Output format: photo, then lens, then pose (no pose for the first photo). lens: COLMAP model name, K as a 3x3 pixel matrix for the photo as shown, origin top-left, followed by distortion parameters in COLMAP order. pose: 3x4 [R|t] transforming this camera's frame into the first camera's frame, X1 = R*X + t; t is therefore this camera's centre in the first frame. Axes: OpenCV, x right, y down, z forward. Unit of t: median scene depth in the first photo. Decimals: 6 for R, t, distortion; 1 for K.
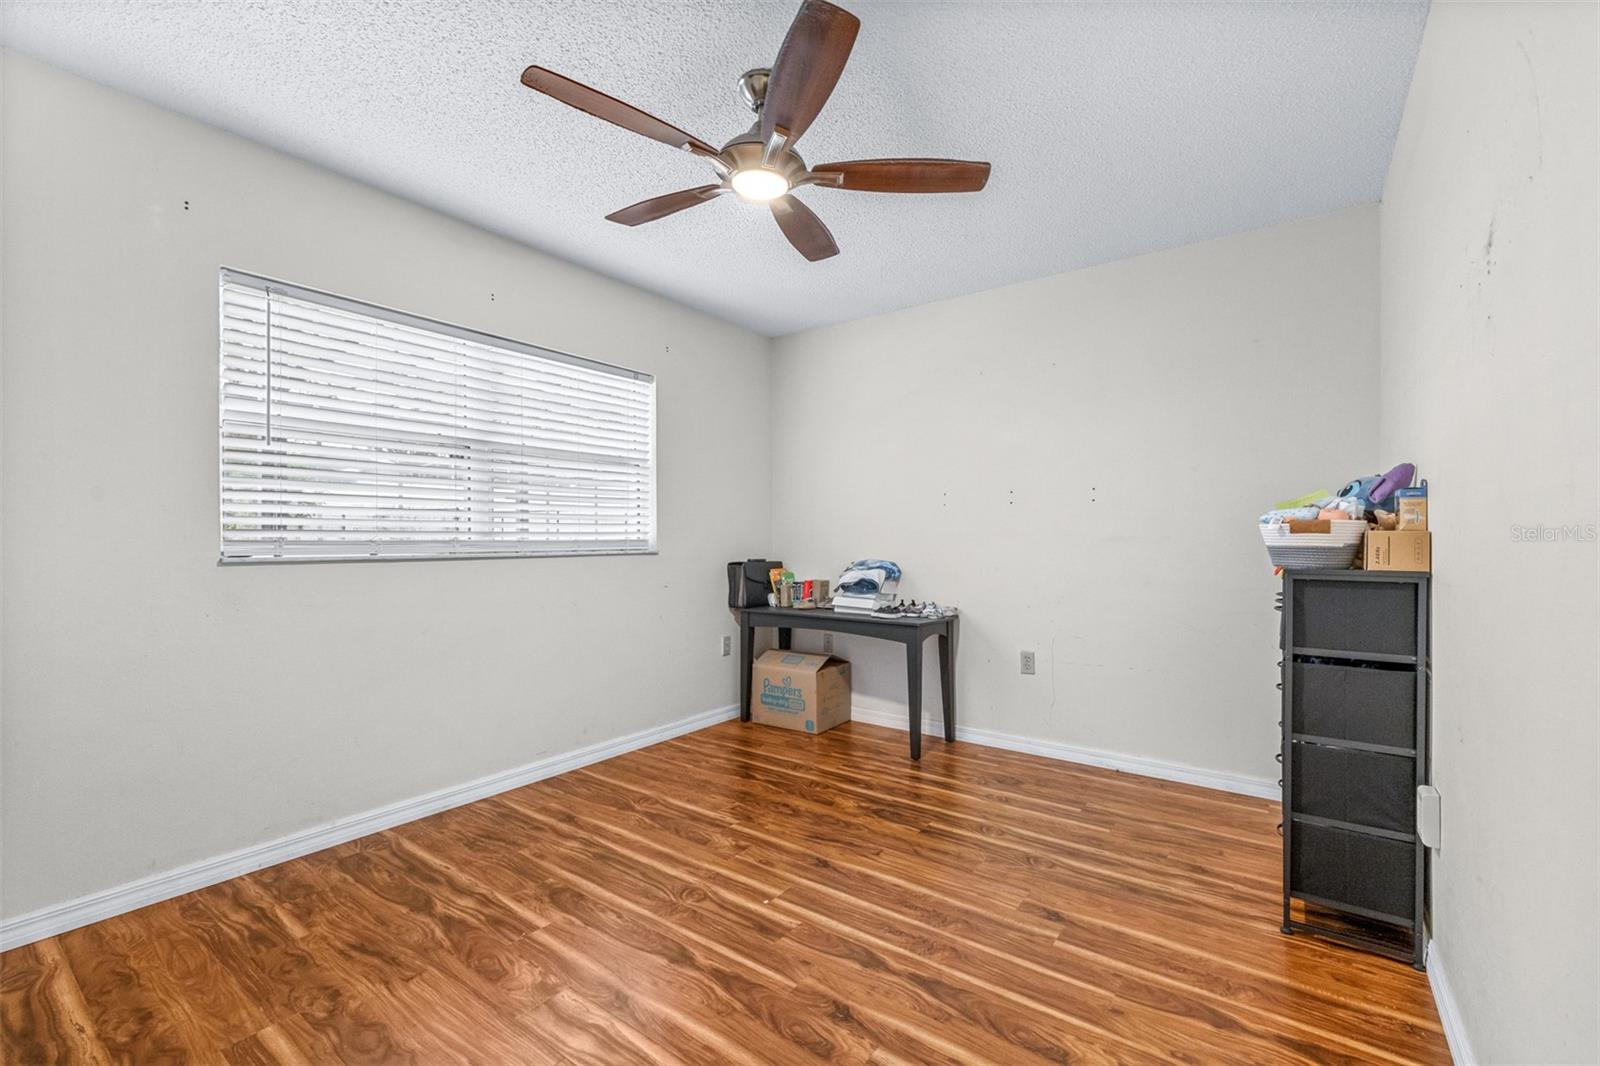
lens RADIAL K [[694.3, 0, 797.4], [0, 694.3, 525.8], [0, 0, 1]] dist [-0.000385, 0.000278]
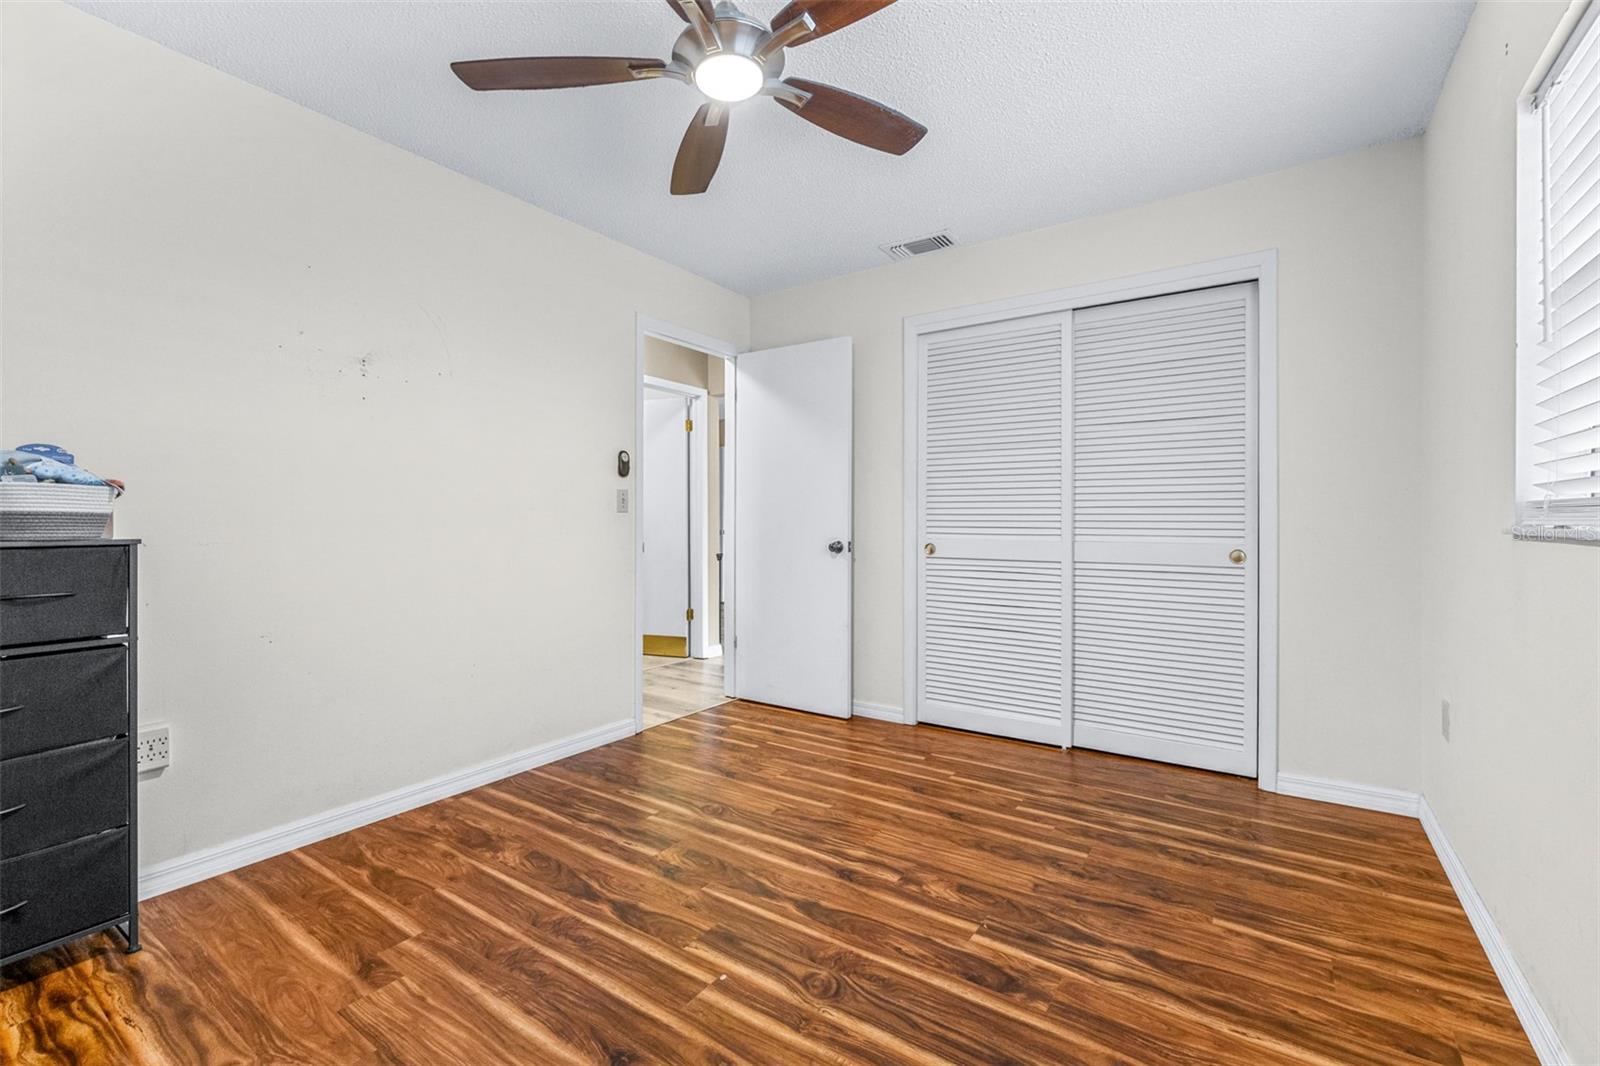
lens RADIAL K [[694.3, 0, 797.4], [0, 694.3, 525.8], [0, 0, 1]] dist [-0.000385, 0.000278]
pose [[-0.999604, 0.001552, -0.028099, -0.110904], [0.001850, 0.999943, -0.010560, 0.055720], [0.028081, -0.010608, -0.999549, 1.854012]]
